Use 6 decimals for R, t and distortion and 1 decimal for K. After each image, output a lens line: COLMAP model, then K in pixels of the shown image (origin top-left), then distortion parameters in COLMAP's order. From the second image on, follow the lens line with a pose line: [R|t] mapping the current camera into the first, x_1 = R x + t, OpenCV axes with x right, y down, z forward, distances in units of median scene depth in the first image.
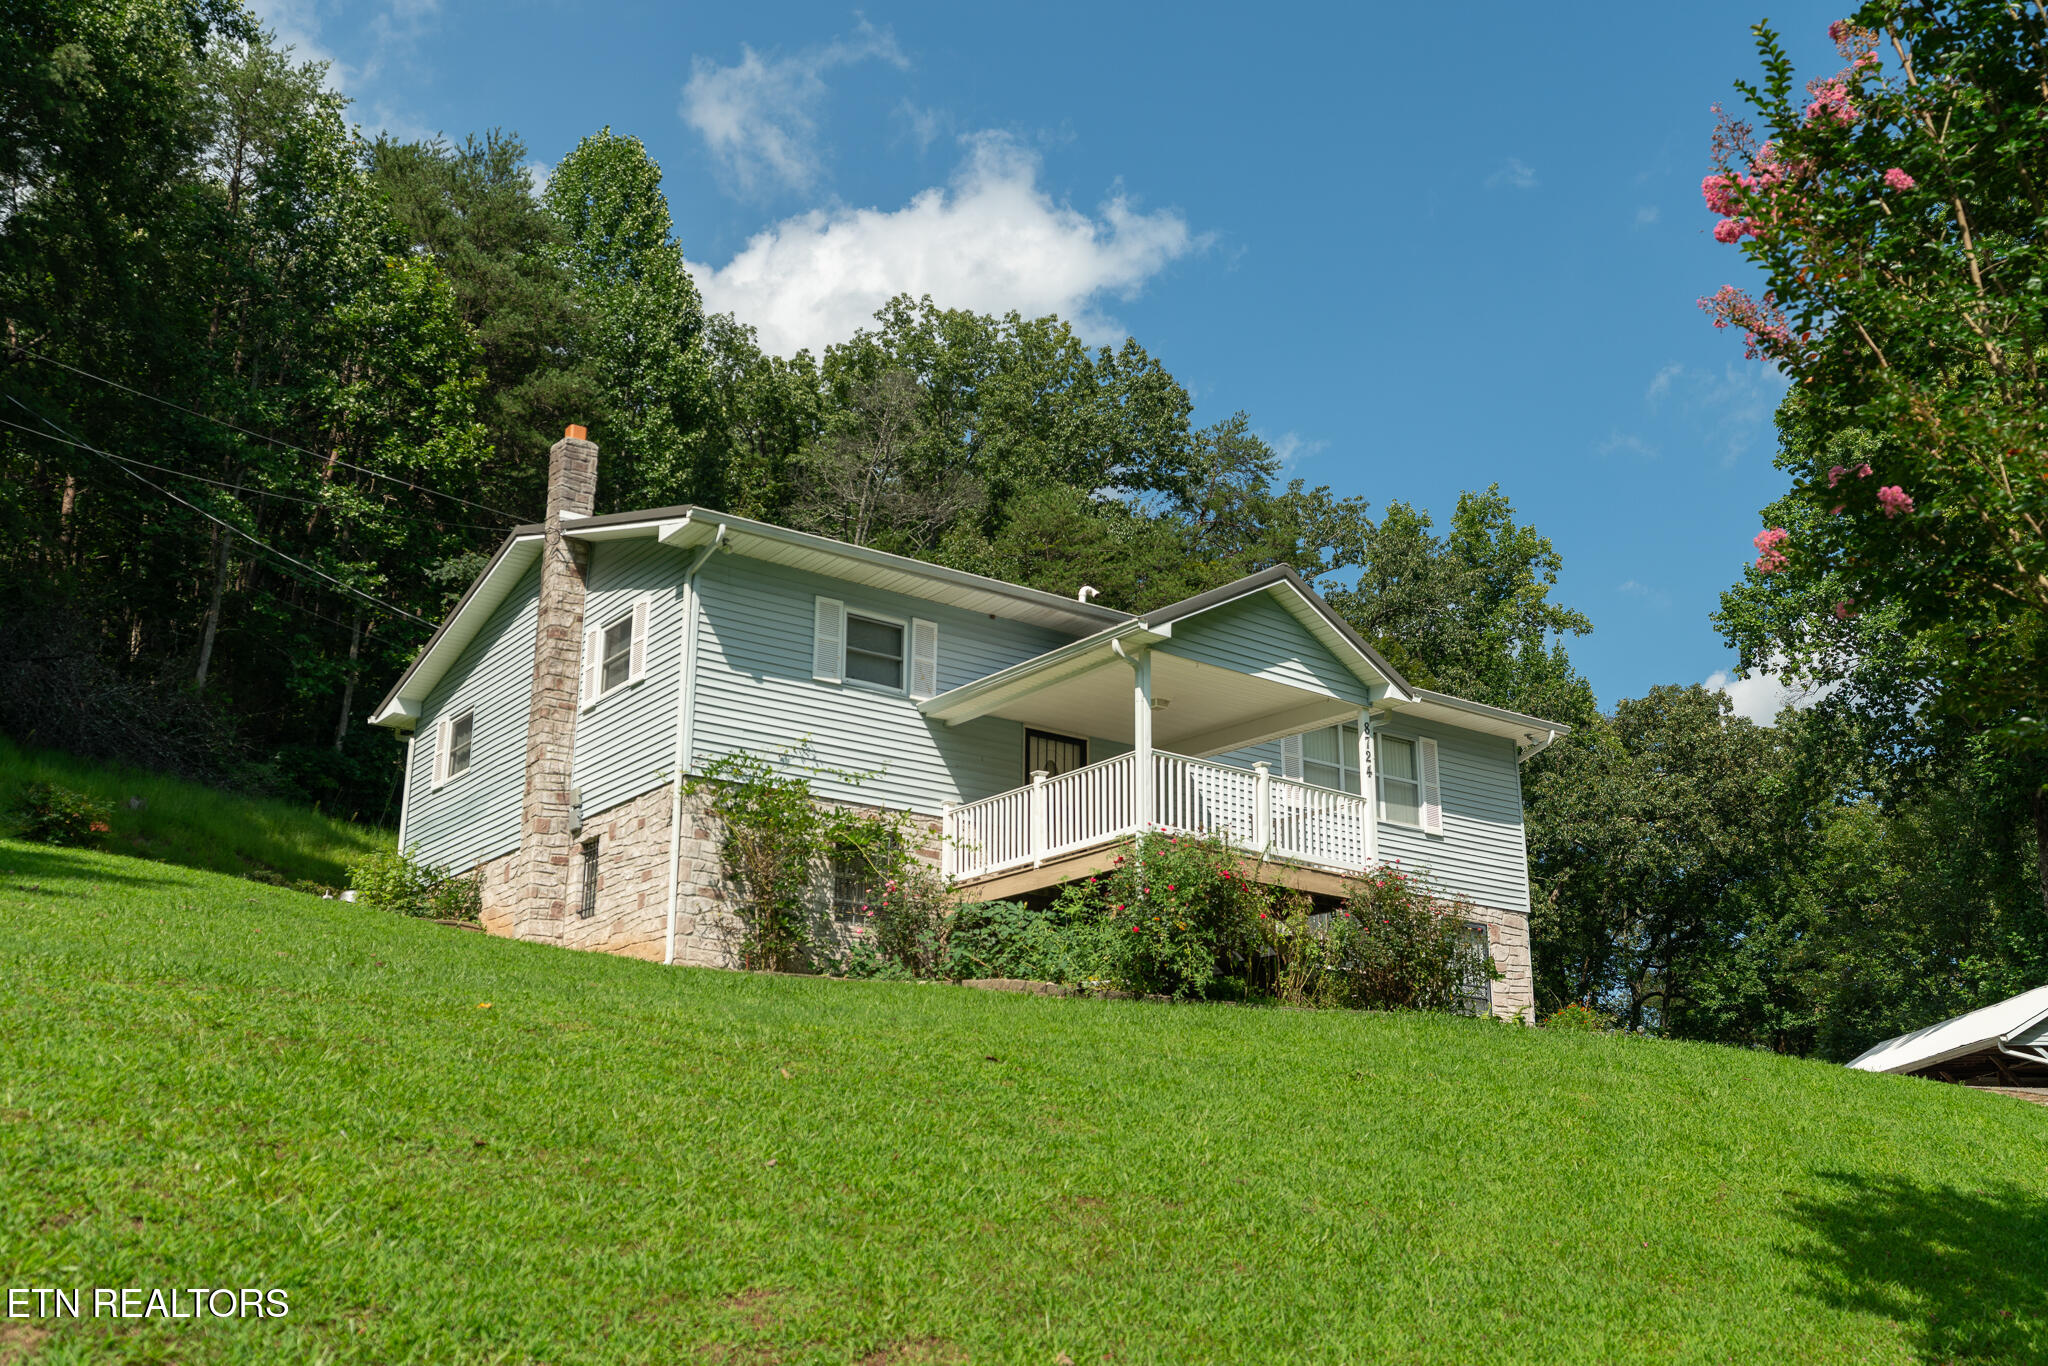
lens RADIAL K [[1972.5, 0, 1025.6], [0, 1972.5, 674.0], [0, 0, 1]] dist [0.013566, 0.000000]
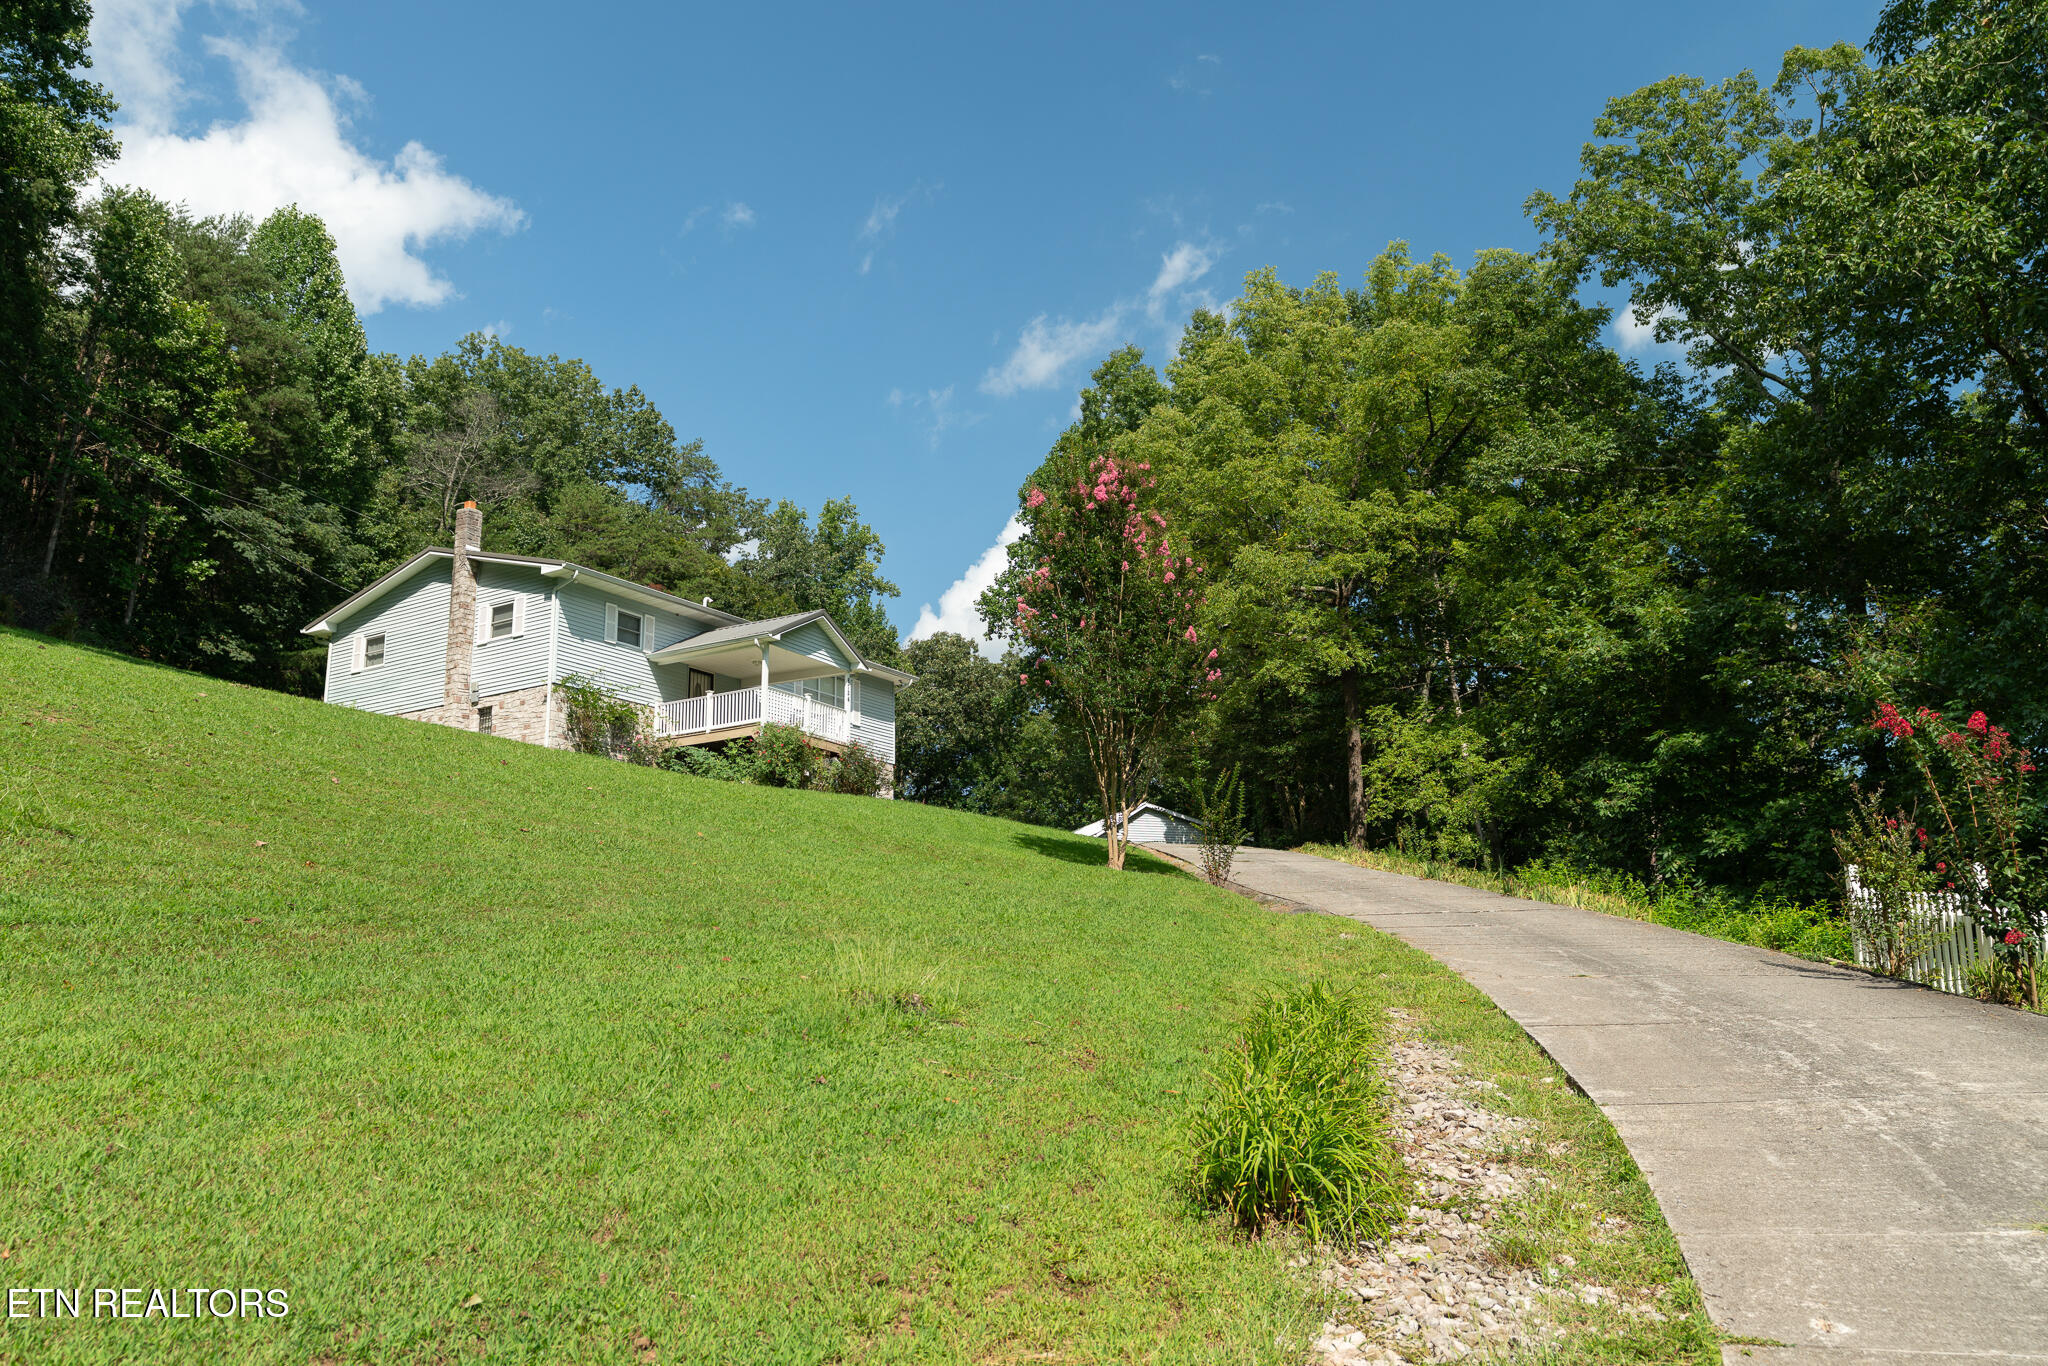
lens RADIAL K [[1578.7, 0, 1024.7], [0, 1578.7, 683.7], [0, 0, 1]] dist [0.000911, 0.001560]
pose [[0.924790, 0.065470, 0.374802, -0.159990], [-0.090277, 0.994711, 0.048997, -0.037895], [-0.369612, -0.079148, 0.925809, -0.384604]]
